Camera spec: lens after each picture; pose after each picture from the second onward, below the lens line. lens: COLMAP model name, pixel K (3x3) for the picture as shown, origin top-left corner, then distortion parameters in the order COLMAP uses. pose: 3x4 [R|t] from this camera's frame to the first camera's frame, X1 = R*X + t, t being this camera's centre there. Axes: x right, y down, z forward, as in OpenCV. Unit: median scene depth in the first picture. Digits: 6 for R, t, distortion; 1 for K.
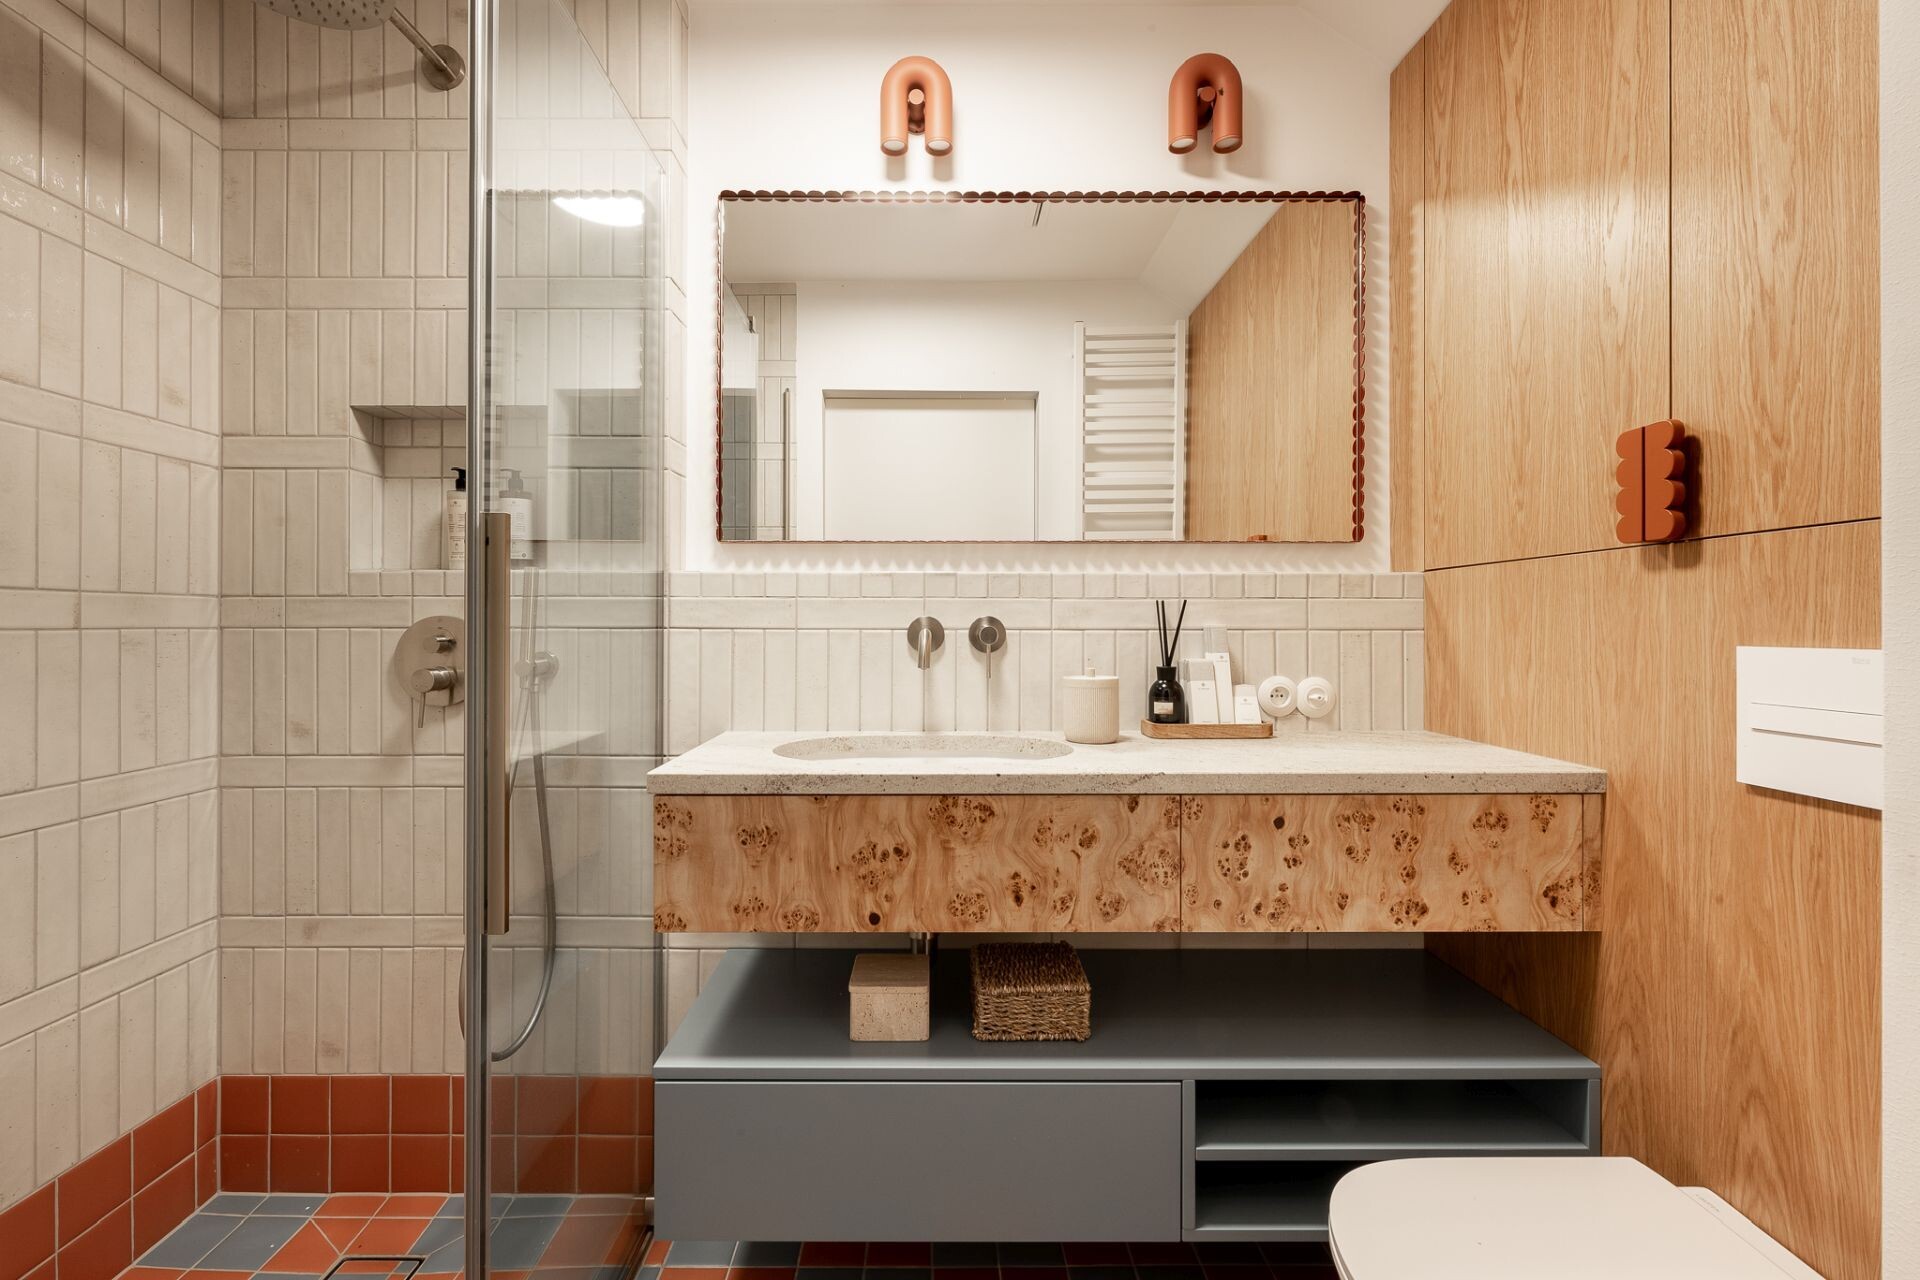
lens RADIAL K [[1029.5, 0, 946.6], [0, 1029.5, 624.6], [0, 0, 1]] dist [0.003682, 0.000757]
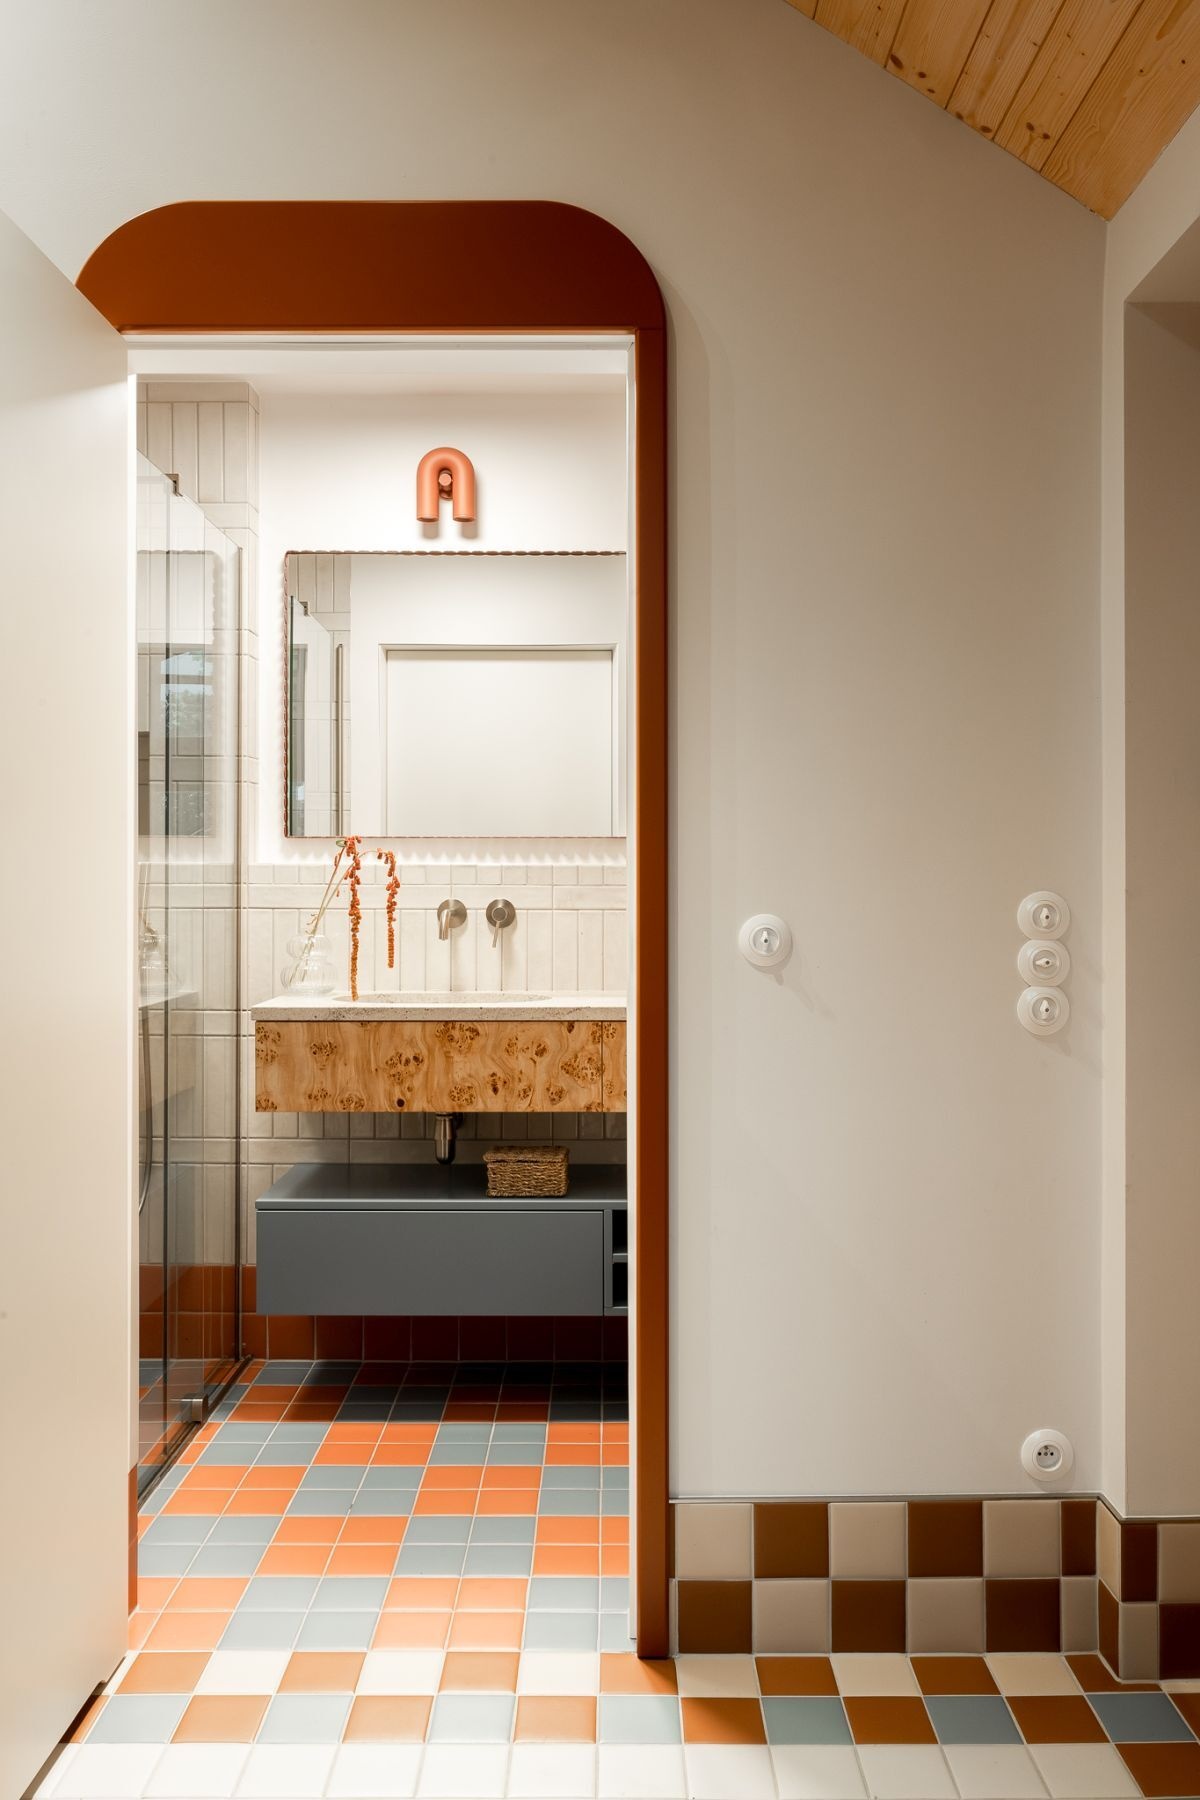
lens RADIAL K [[1804.9, 0, 600.0], [0, 1804.9, 900.0], [0, 0, 1]] dist [0.008207, 0.006400]
pose [[0.999954, -0.000547, -0.009555, 0.249542], [0.000640, 0.999952, 0.009785, -0.039584], [0.009549, -0.009791, 0.999906, -1.656156]]
